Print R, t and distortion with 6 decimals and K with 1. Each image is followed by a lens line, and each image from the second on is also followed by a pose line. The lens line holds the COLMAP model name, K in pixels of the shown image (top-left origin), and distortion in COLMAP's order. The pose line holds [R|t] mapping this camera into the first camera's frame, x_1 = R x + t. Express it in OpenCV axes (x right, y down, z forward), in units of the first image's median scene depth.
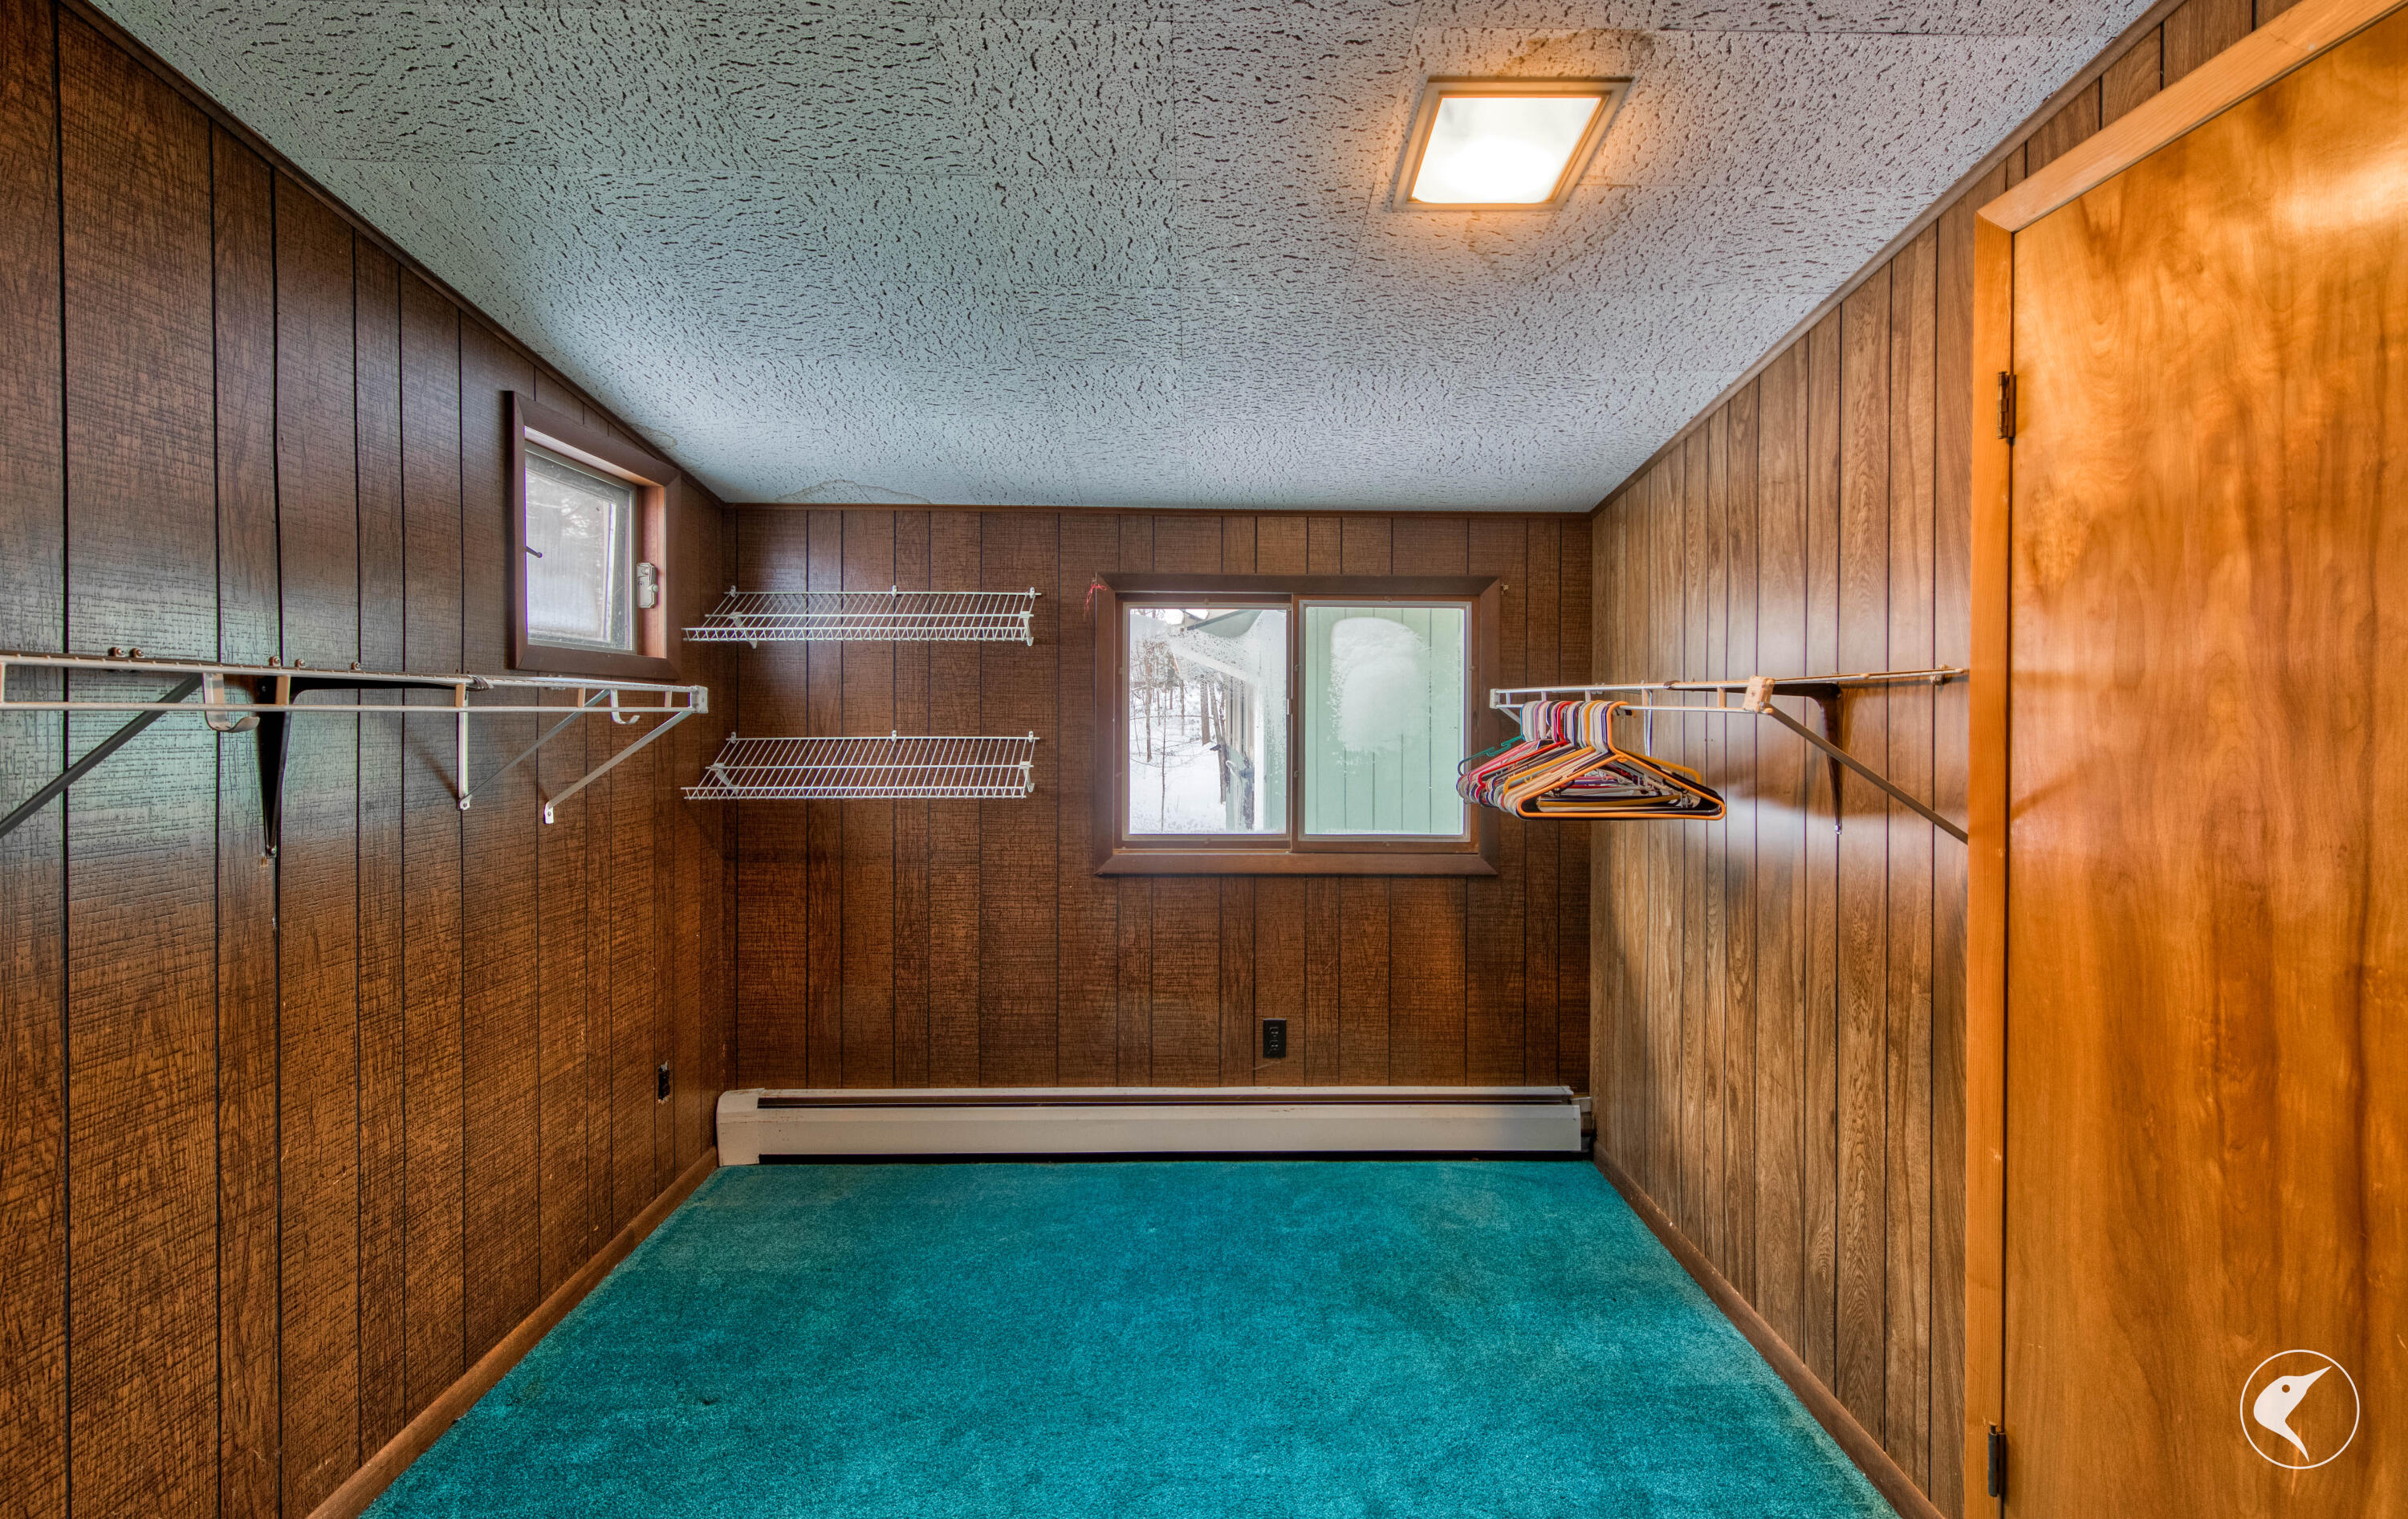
lens RADIAL K [[1145.4, 0, 1118.3], [0, 1145.4, 716.3], [0, 0, 1]] dist [0.010438, -0.006330]
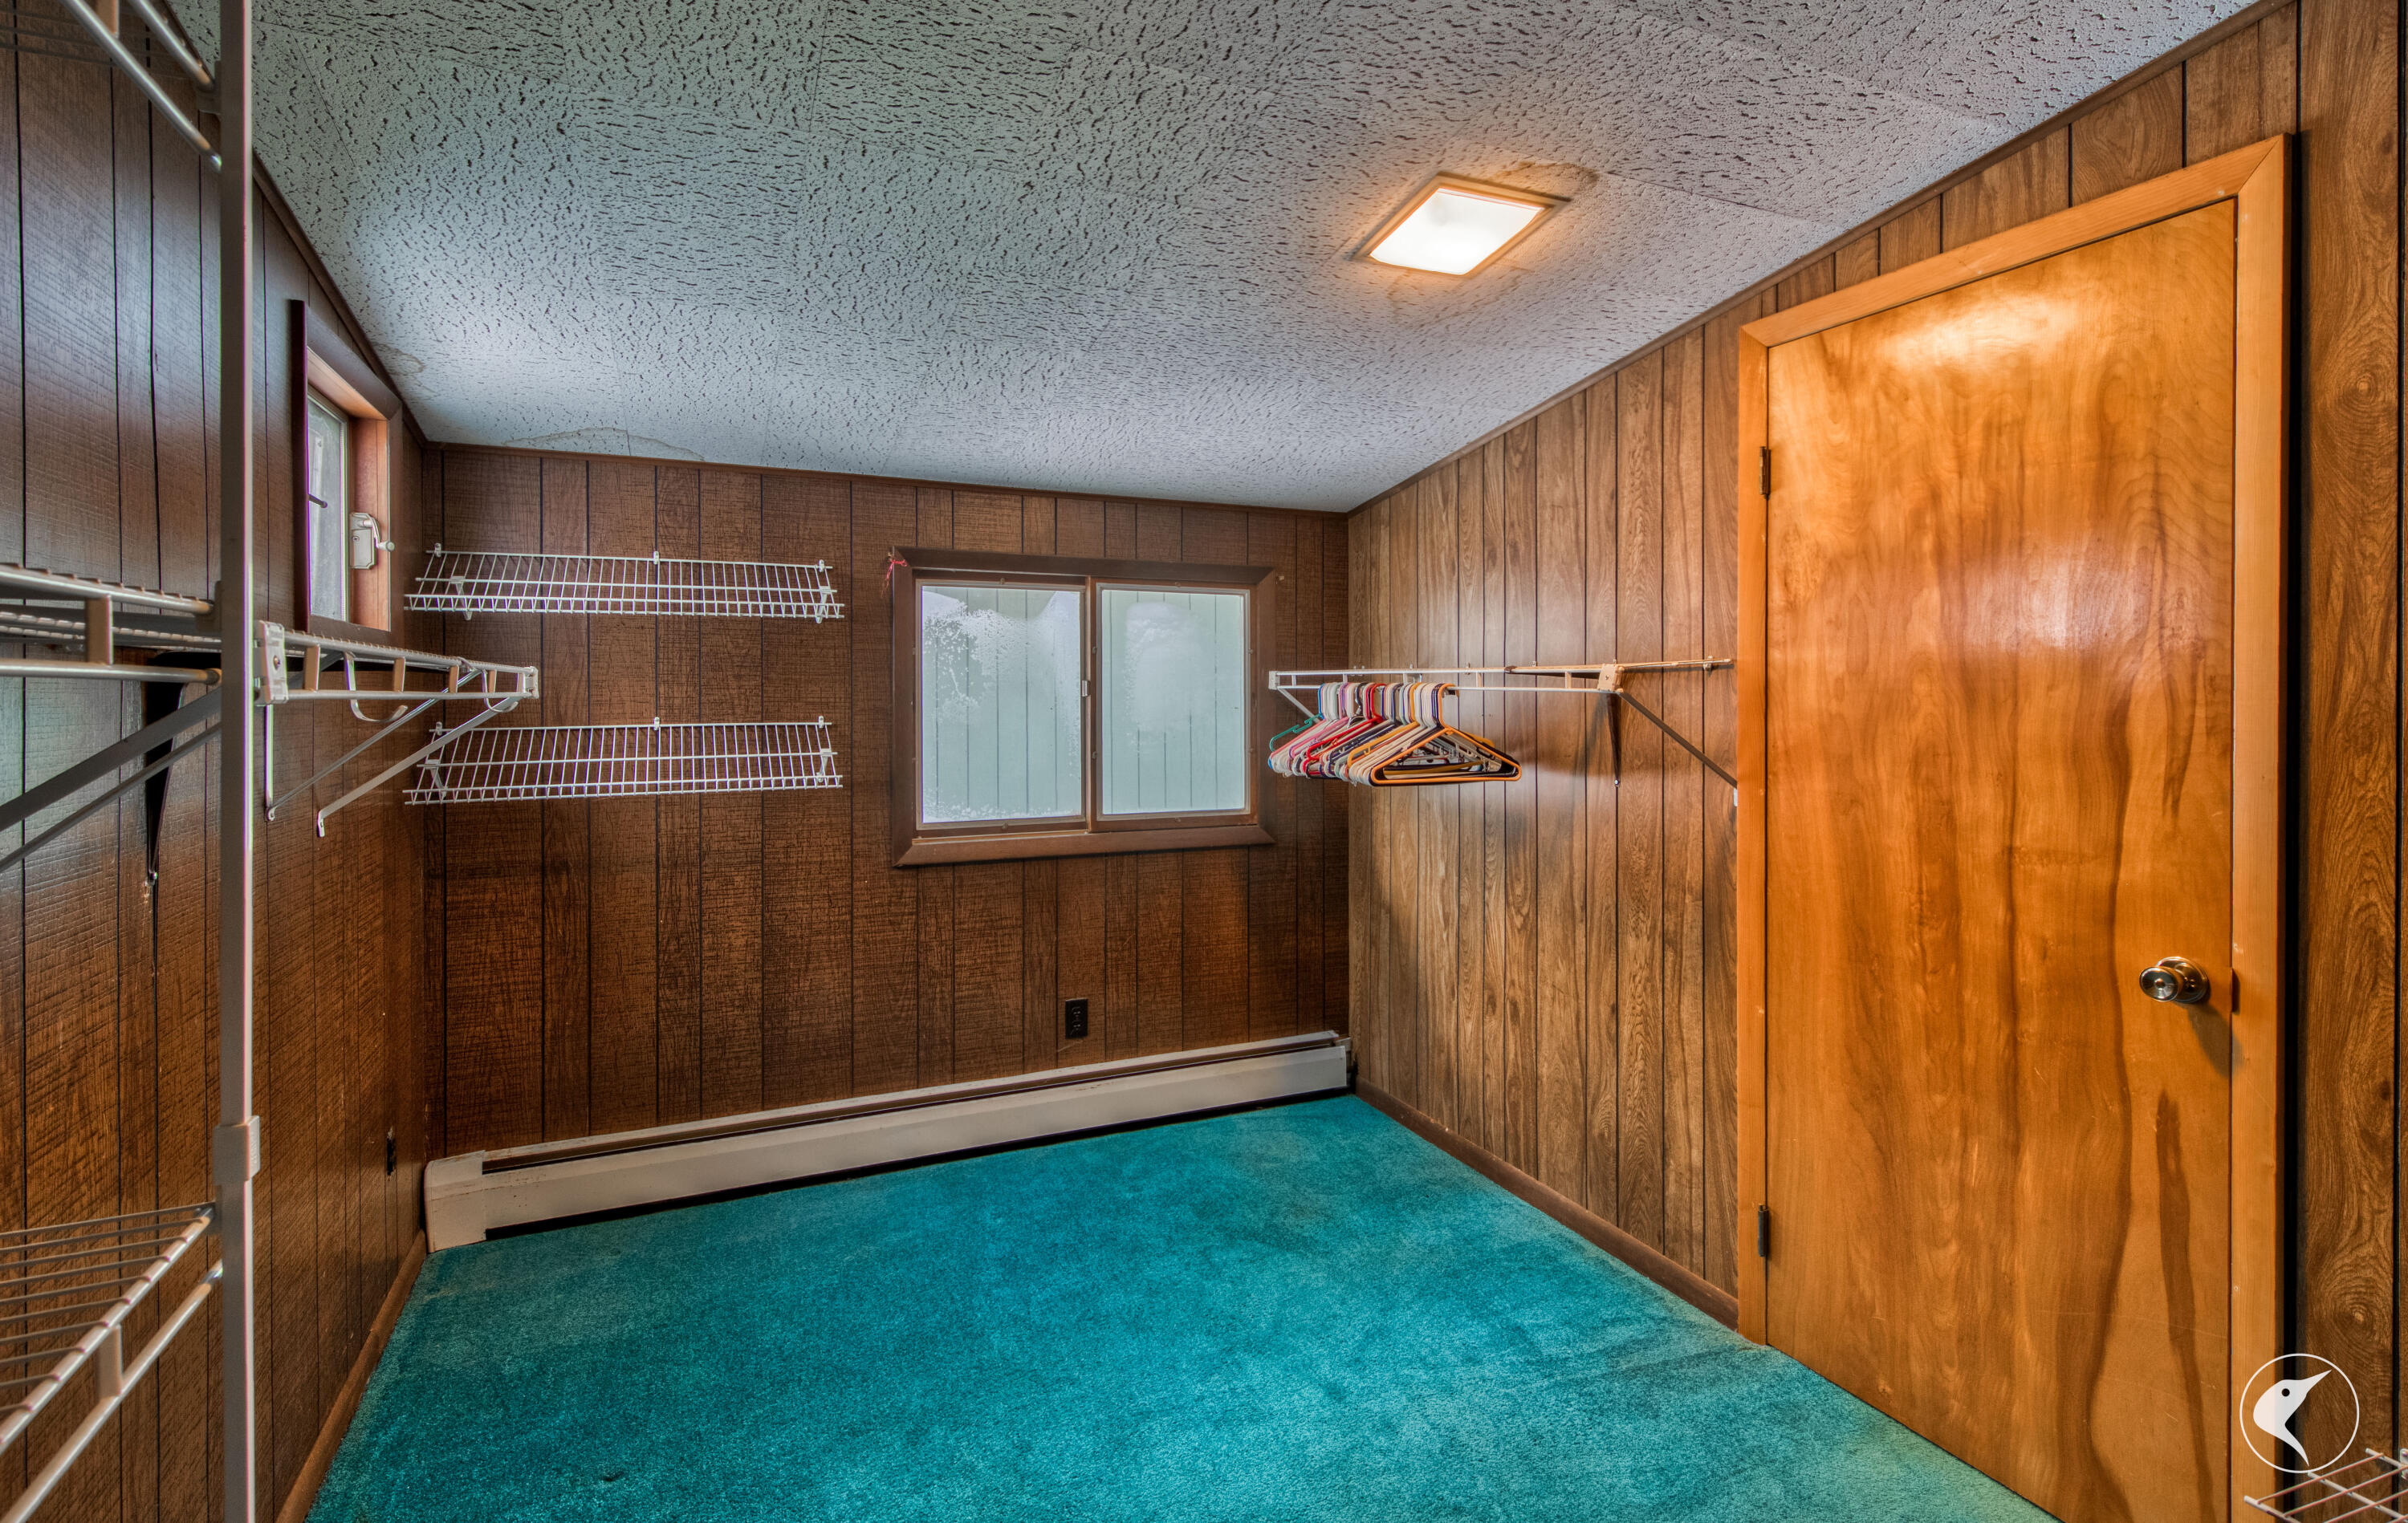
lens RADIAL K [[1145.1, 0, 1346.6], [0, 1145.1, 697.5], [0, 0, 1]] dist [0.010438, -0.006330]
pose [[0.909299, -0.007086, 0.416083, -0.150425], [0.007034, 0.999974, 0.001659, -0.000855], [-0.416084, 0.001418, 0.909325, -0.029033]]
